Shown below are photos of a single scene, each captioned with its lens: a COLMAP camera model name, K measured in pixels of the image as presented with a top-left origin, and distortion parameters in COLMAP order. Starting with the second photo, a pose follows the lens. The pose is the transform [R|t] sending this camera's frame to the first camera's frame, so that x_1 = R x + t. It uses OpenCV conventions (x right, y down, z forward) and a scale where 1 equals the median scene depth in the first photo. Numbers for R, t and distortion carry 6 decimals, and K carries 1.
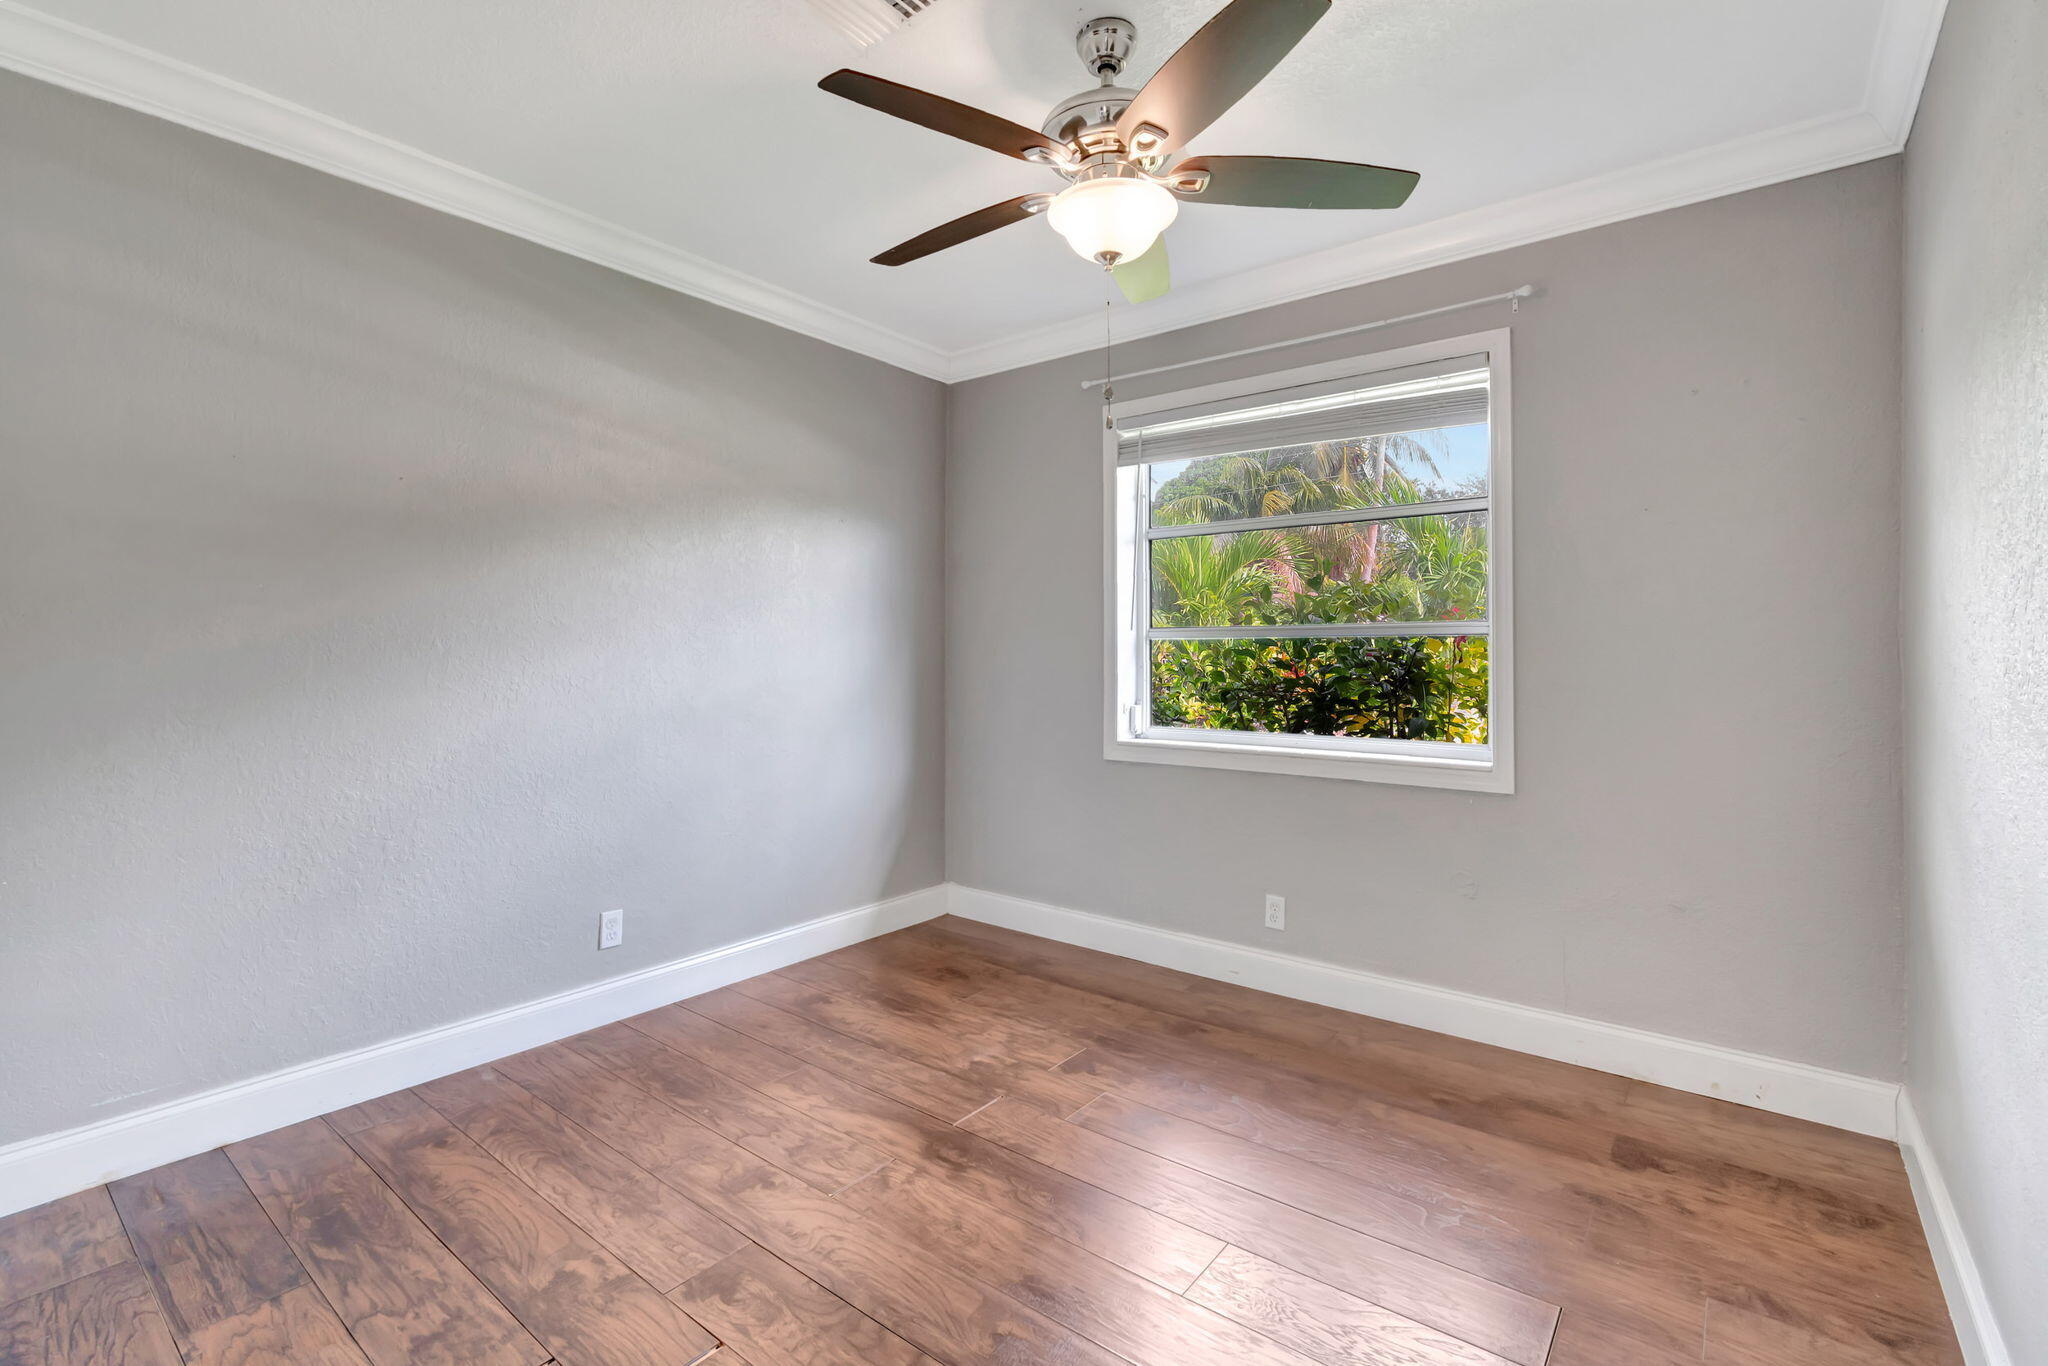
lens RADIAL K [[908.3, 0, 1011.1], [0, 908.3, 668.2], [0, 0, 1]] dist [0.014145, -0.000195]
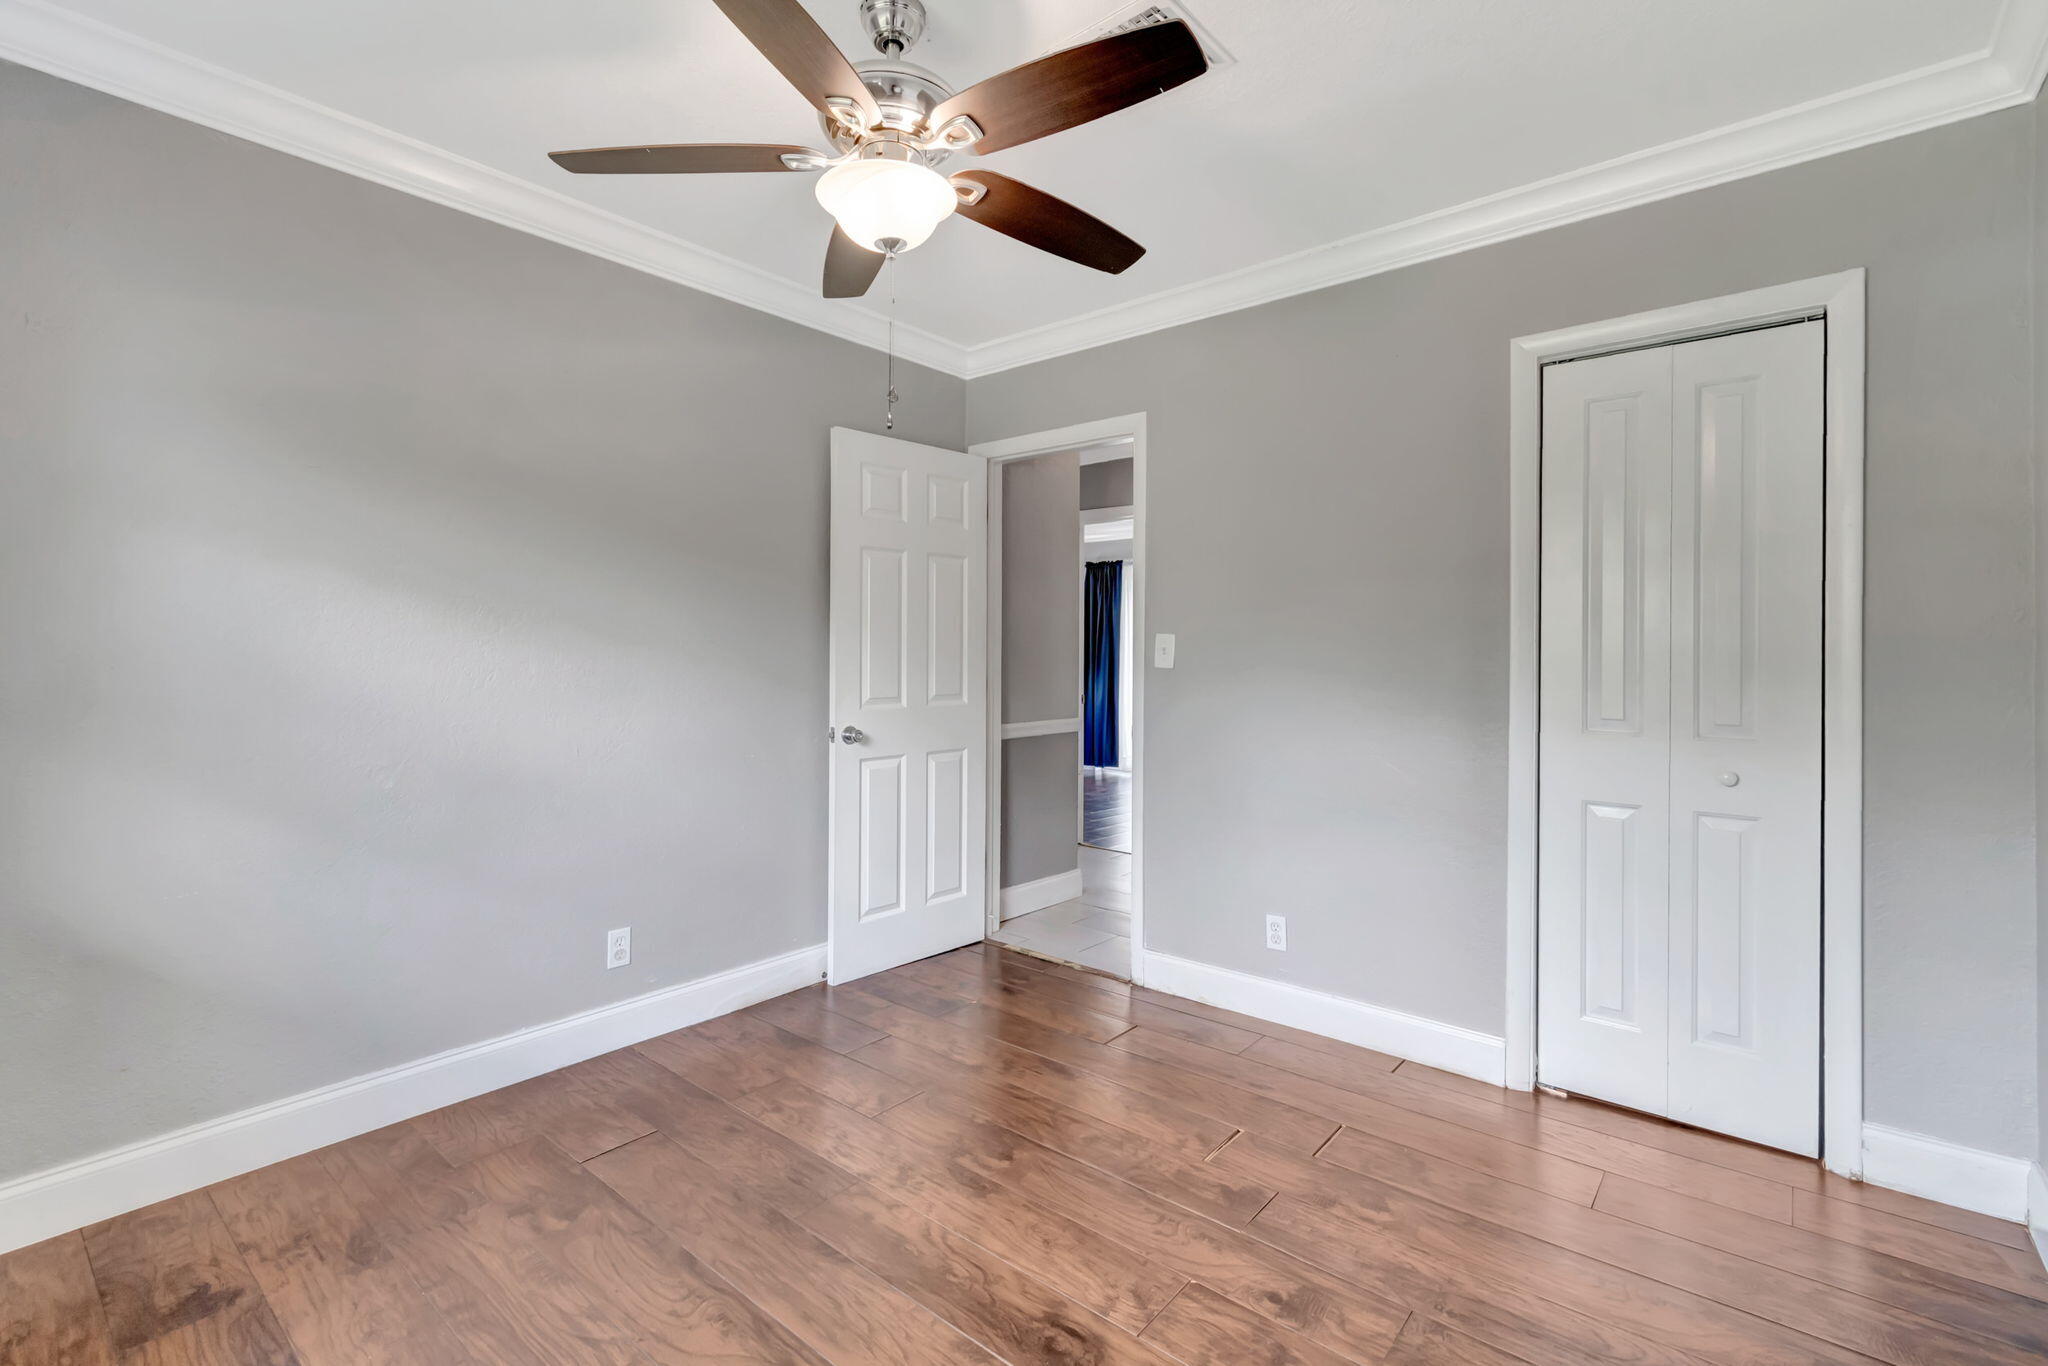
lens RADIAL K [[908.3, 0, 1011.1], [0, 908.3, 668.2], [0, 0, 1]] dist [0.014145, -0.000195]
pose [[-0.999602, -0.008375, 0.026921, -0.040111], [-0.007671, 0.999628, 0.026169, -0.044018], [-0.027130, 0.025952, -0.999295, 1.943435]]
